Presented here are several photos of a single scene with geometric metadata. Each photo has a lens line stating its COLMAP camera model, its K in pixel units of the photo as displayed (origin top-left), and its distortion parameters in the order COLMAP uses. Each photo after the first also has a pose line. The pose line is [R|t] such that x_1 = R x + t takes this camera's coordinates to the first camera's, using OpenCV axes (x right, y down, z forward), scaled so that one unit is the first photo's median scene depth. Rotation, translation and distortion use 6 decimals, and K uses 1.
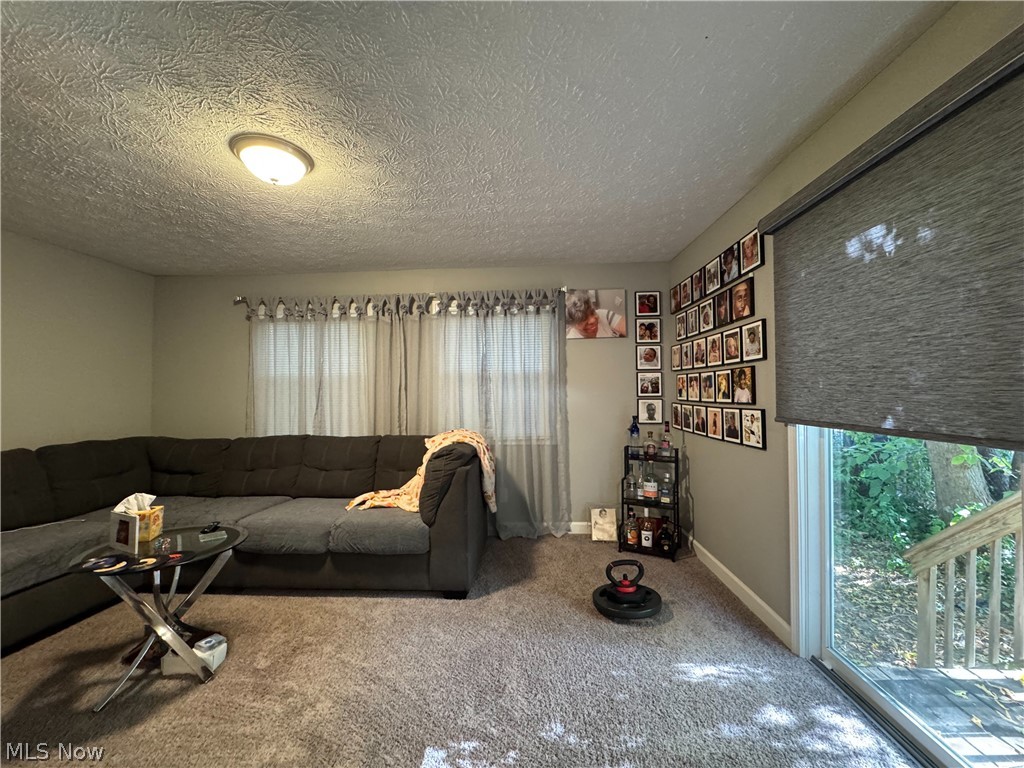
lens RADIAL K [[409.1, 0, 510.7], [0, 409.1, 385.2], [0, 0, 1]] dist [-0.001279, -0.000071]
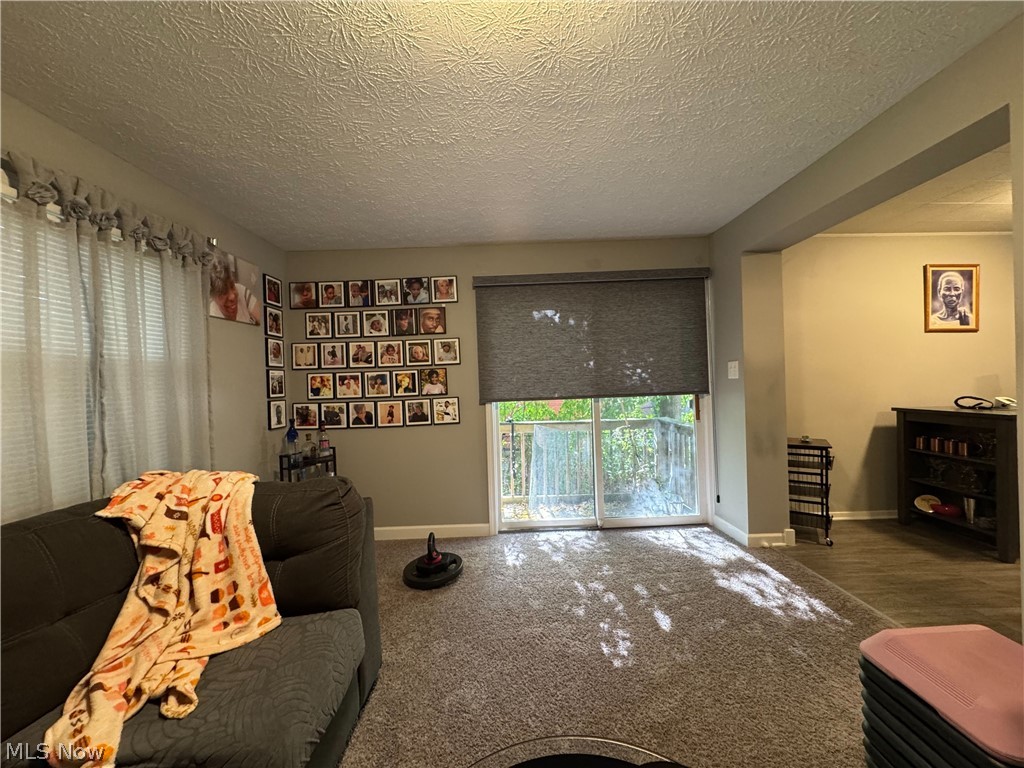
lens RADIAL K [[409.1, 0, 510.7], [0, 409.1, 385.2], [0, 0, 1]] dist [-0.001279, -0.000071]
pose [[-0.061079, 0.002156, 0.998131, -0.720094], [0.023048, 0.999734, -0.000749, 0.016965], [-0.997867, 0.022959, -0.061113, 0.703990]]
